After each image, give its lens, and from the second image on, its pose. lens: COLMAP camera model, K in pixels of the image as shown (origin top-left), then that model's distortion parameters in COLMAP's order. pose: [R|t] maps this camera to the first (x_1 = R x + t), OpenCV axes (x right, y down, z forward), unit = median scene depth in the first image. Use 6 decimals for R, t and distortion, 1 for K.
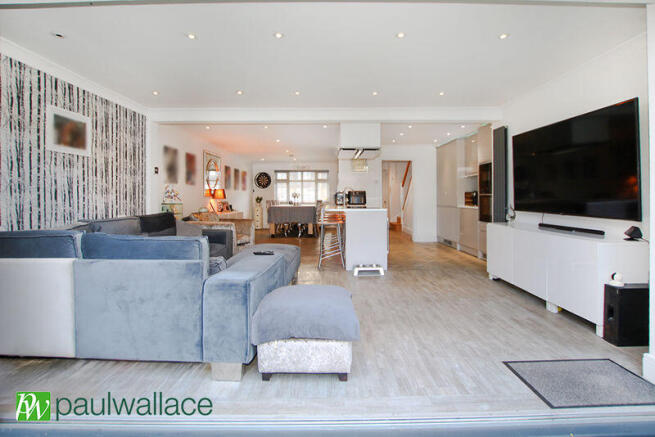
lens RADIAL K [[330.5, 0, 327.5], [0, 330.5, 218.5], [0, 0, 1]] dist [-0.001794, 0.000124]
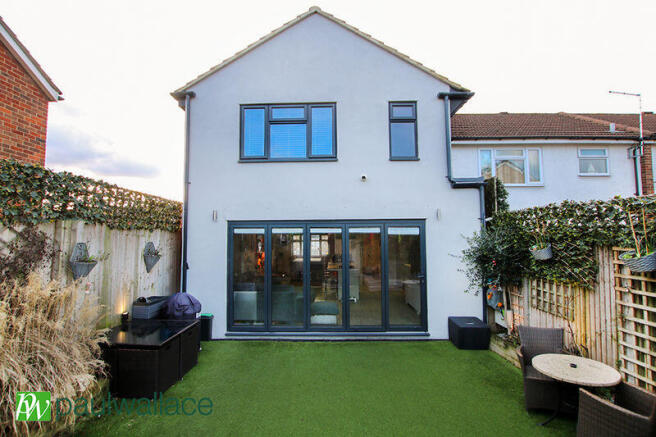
lens RADIAL K [[327.5, 0, 325.4], [0, 327.5, 219.4], [0, 0, 1]] dist [-0.001844, -0.000436]
pose [[0.999978, -0.000251, -0.006695, -0.005043], [-0.000551, 0.992829, -0.119543, -0.057027], [0.006677, 0.119544, 0.992806, -0.641221]]
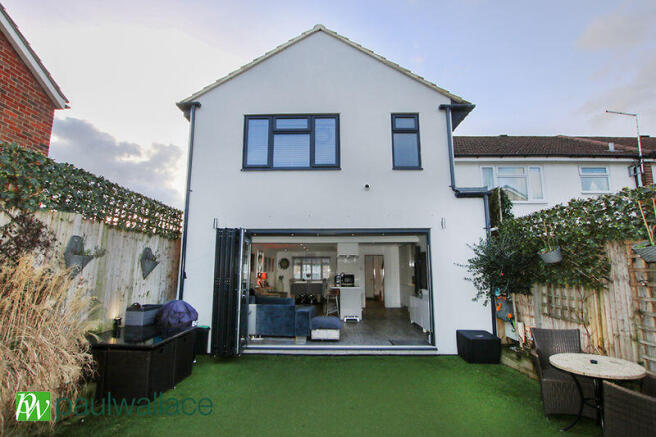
lens RADIAL K [[331.0, 0, 328.0], [0, 331.0, 218.5], [0, 0, 1]] dist [-0.001794, 0.000124]
pose [[0.999984, 0.005337, -0.001599, -0.010058], [-0.005555, 0.976727, -0.214416, -0.003941], [0.000417, 0.214422, 0.976741, -0.626771]]
